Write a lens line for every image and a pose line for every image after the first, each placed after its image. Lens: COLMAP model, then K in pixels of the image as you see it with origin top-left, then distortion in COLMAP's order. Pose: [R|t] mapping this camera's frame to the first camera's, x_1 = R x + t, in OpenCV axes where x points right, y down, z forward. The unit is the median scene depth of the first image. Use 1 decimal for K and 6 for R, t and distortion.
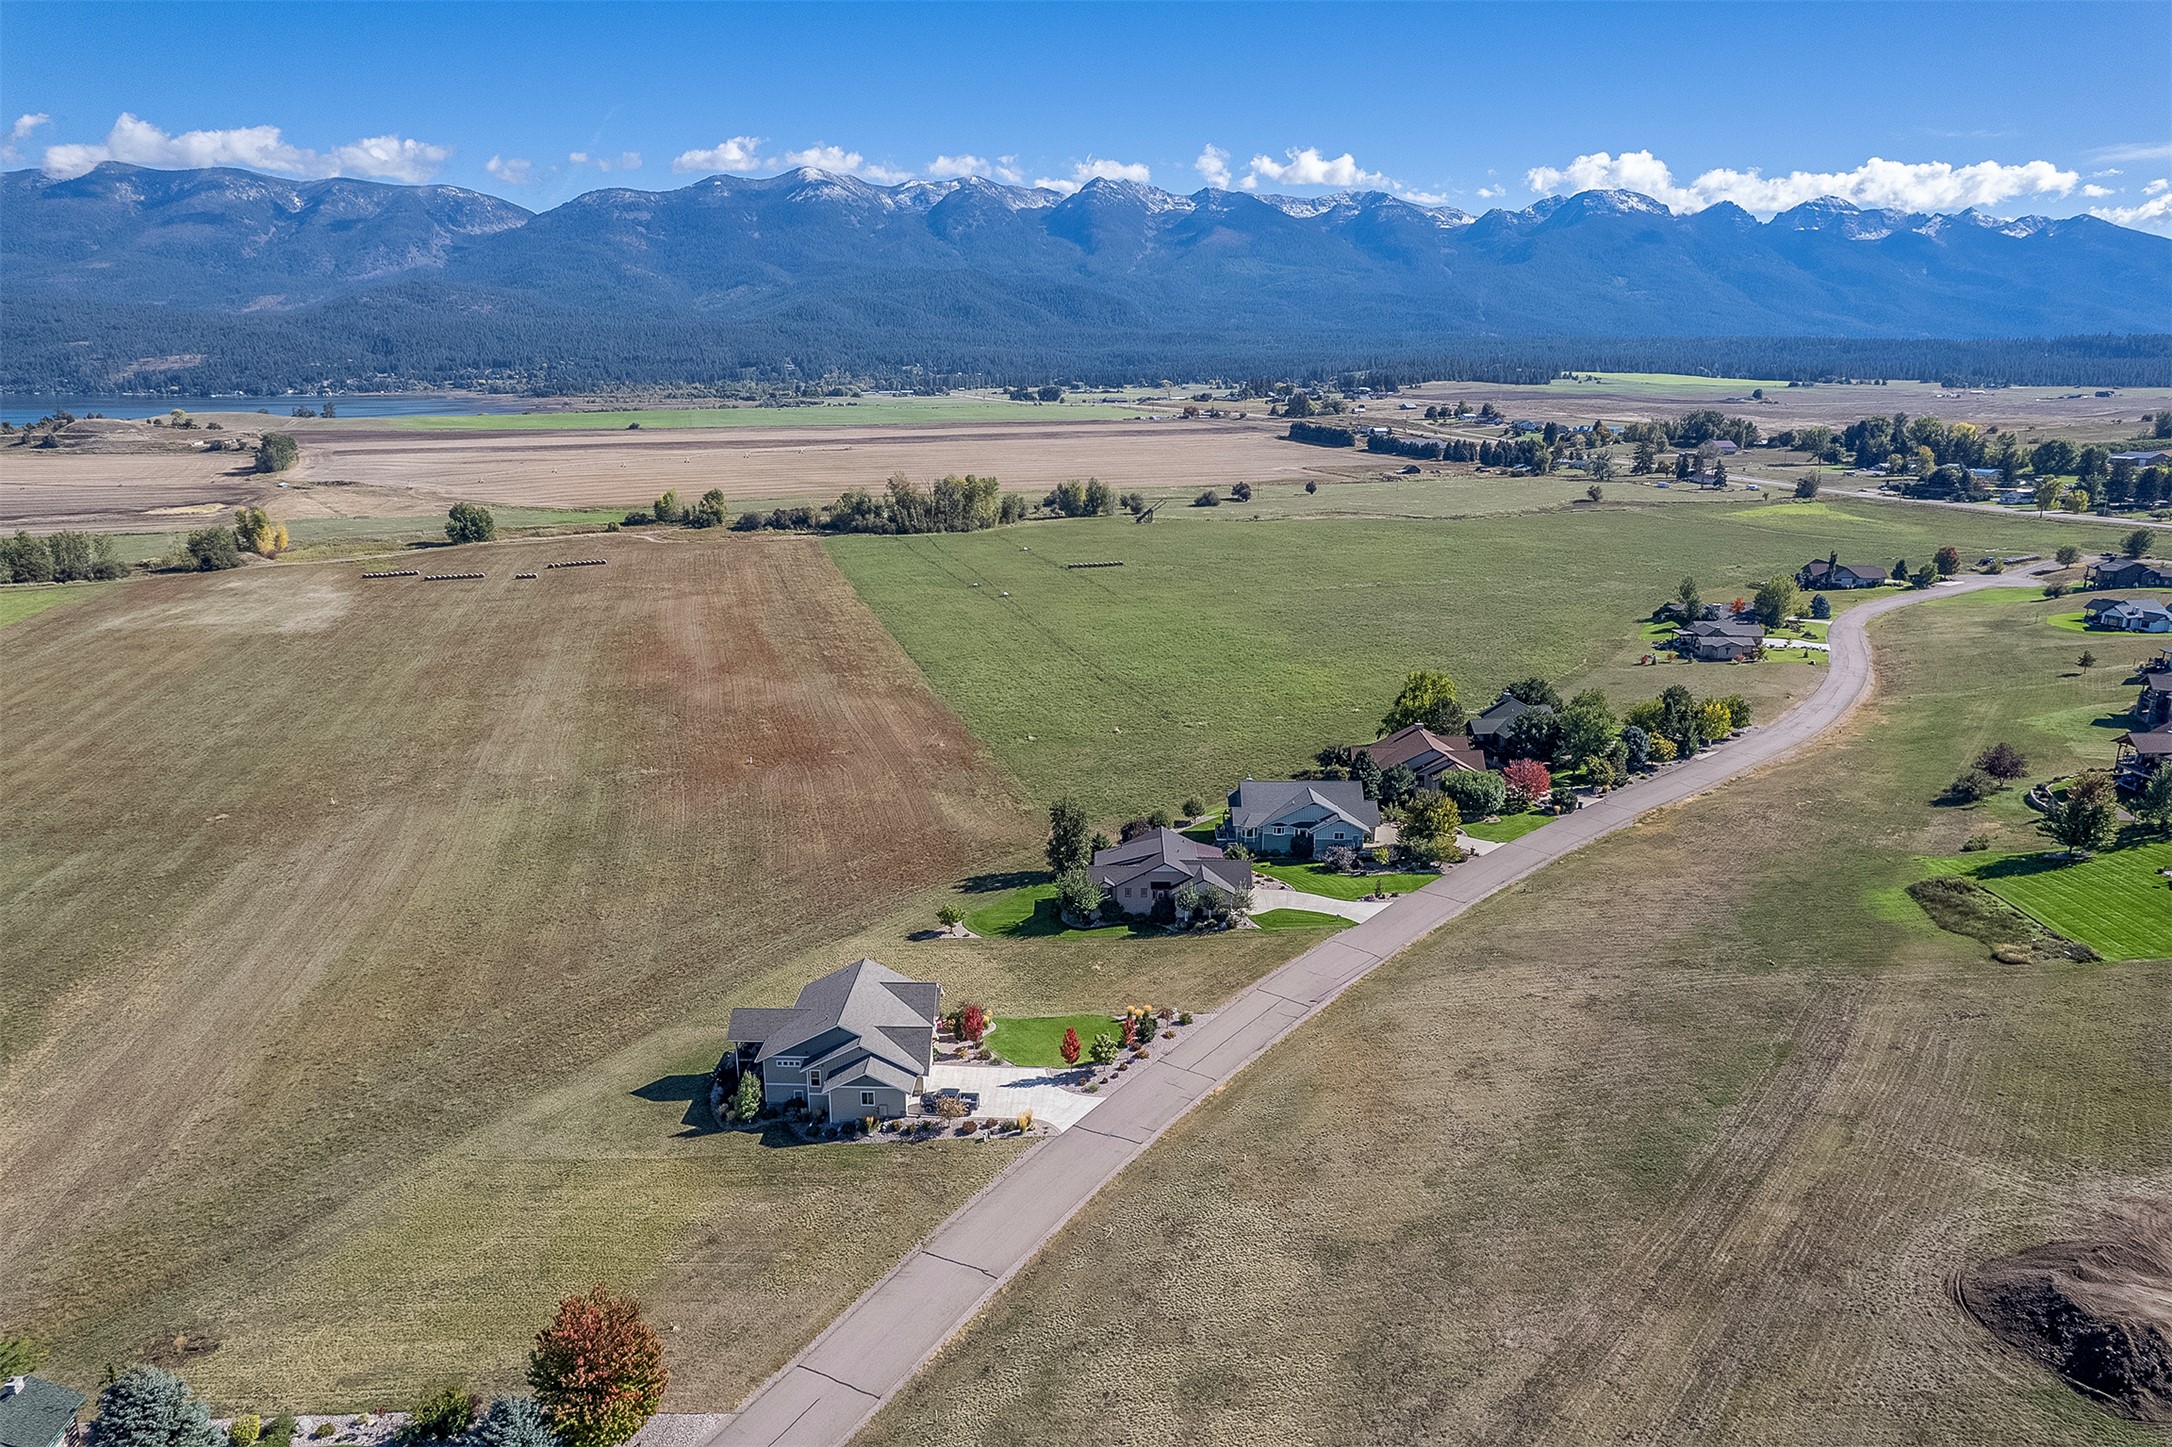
lens RADIAL K [[1392.8, 0, 1100.0], [0, 1392.8, 720.0], [0, 0, 1]] dist [-0.074081, 0.066751]
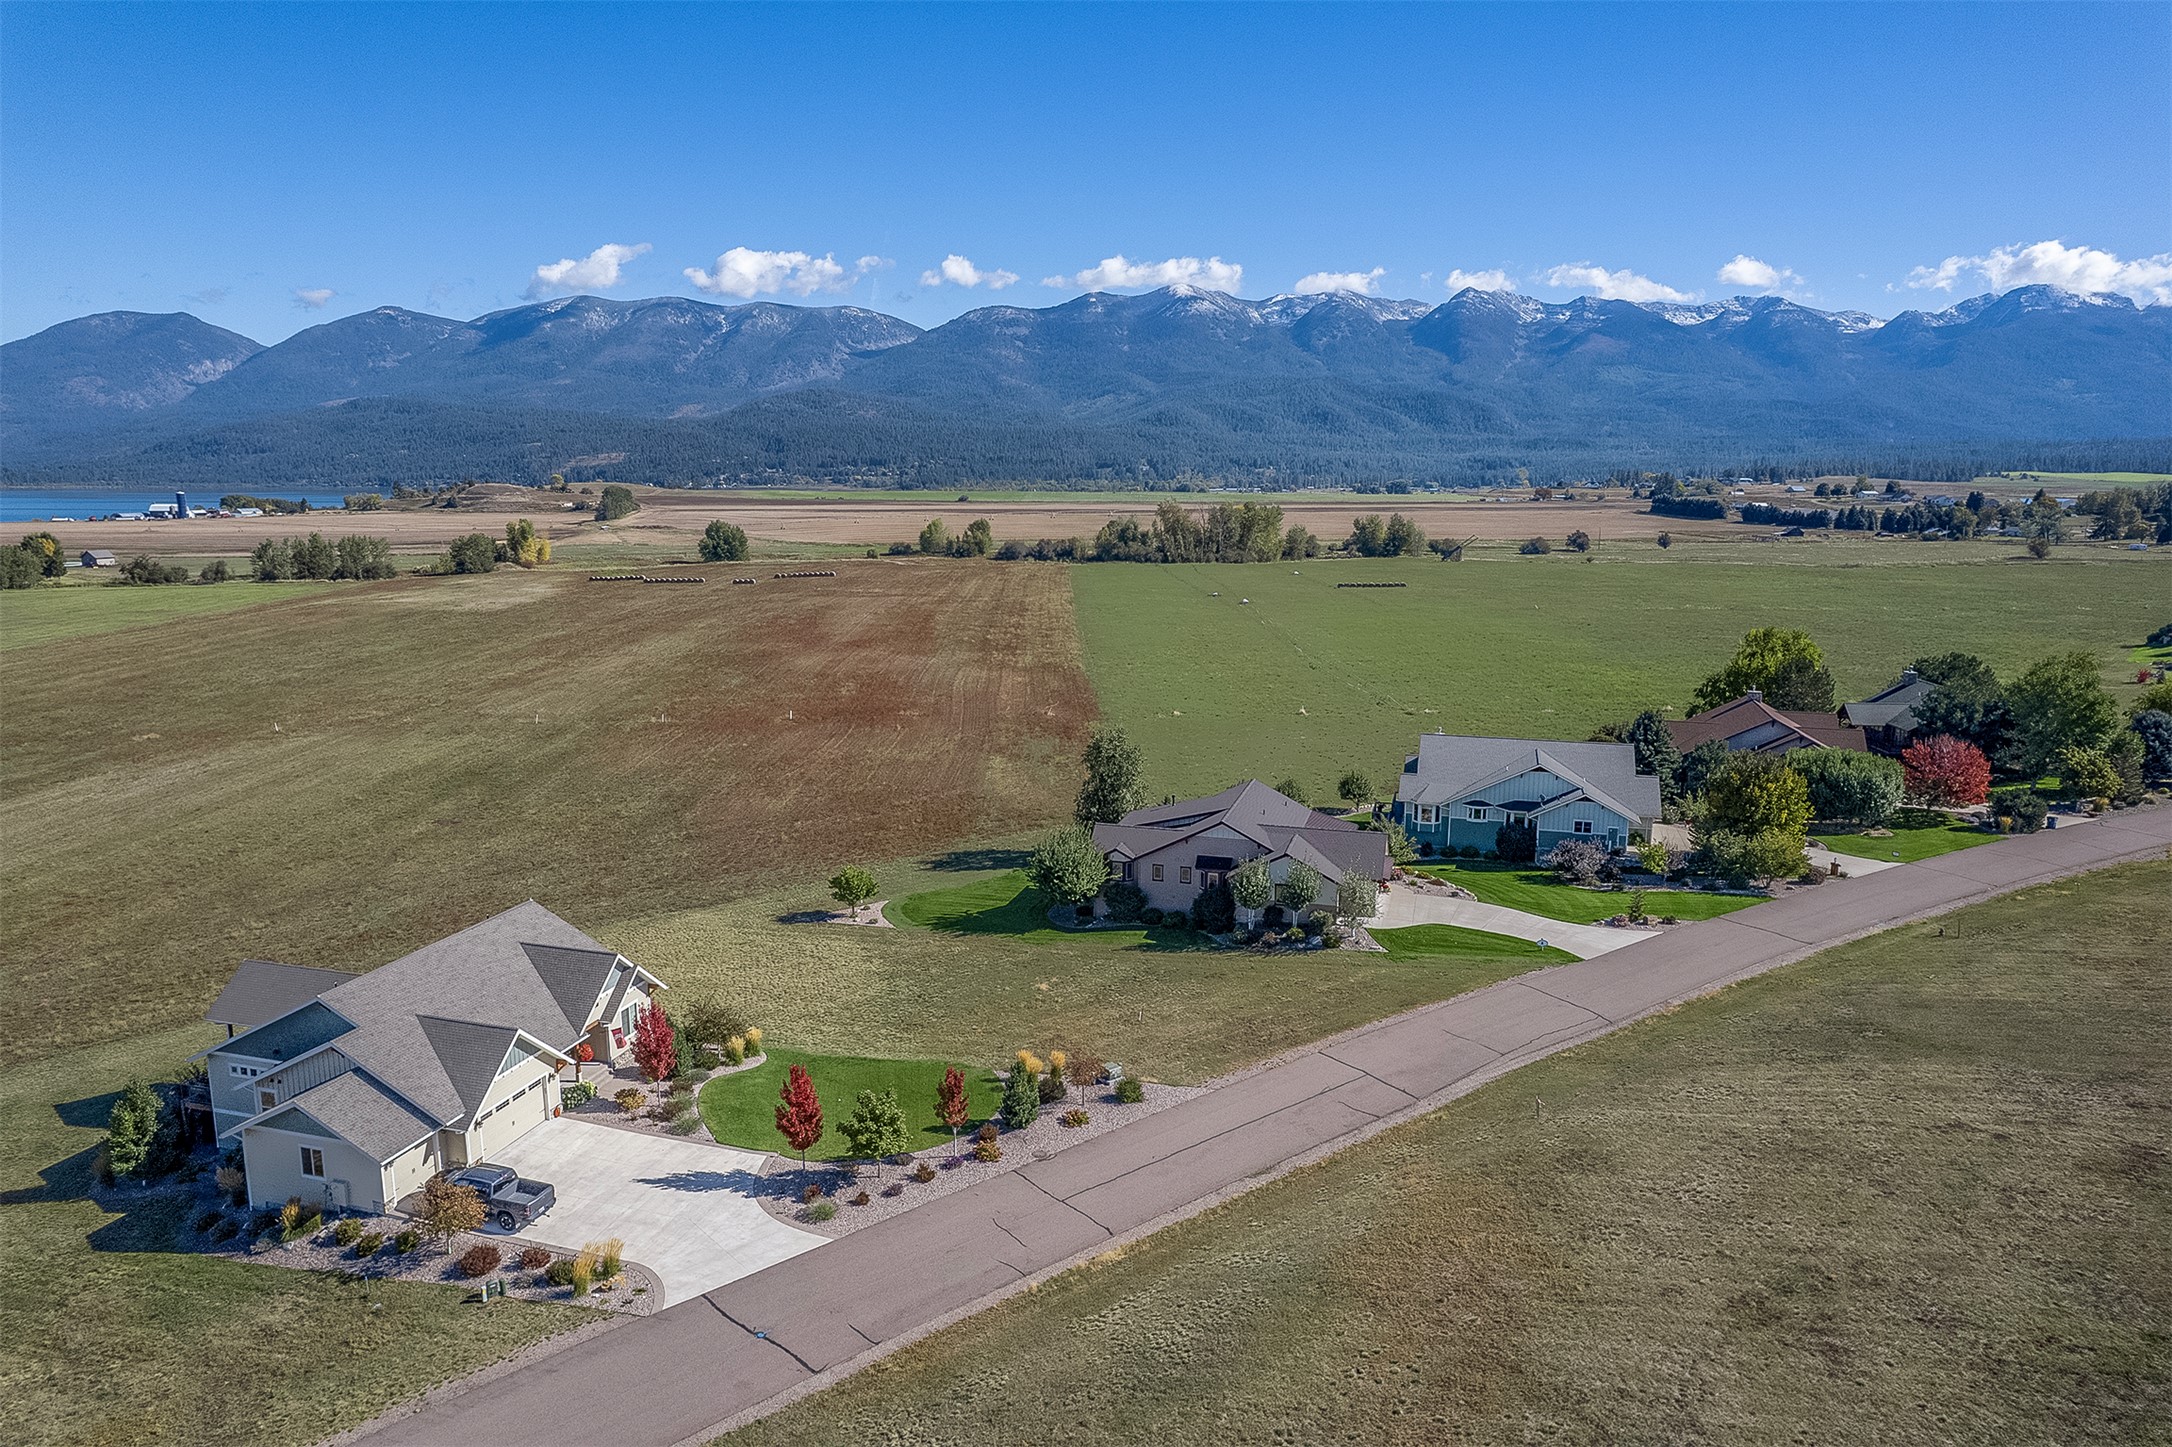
lens RADIAL K [[1392.8, 0, 1100.0], [0, 1392.8, 720.0], [0, 0, 1]] dist [-0.074081, 0.066751]
pose [[0.967549, 0.045704, -0.248515, 0.044927], [-0.065479, 0.995261, -0.071894, 0.035145], [0.244051, 0.085834, 0.965956, 0.150496]]
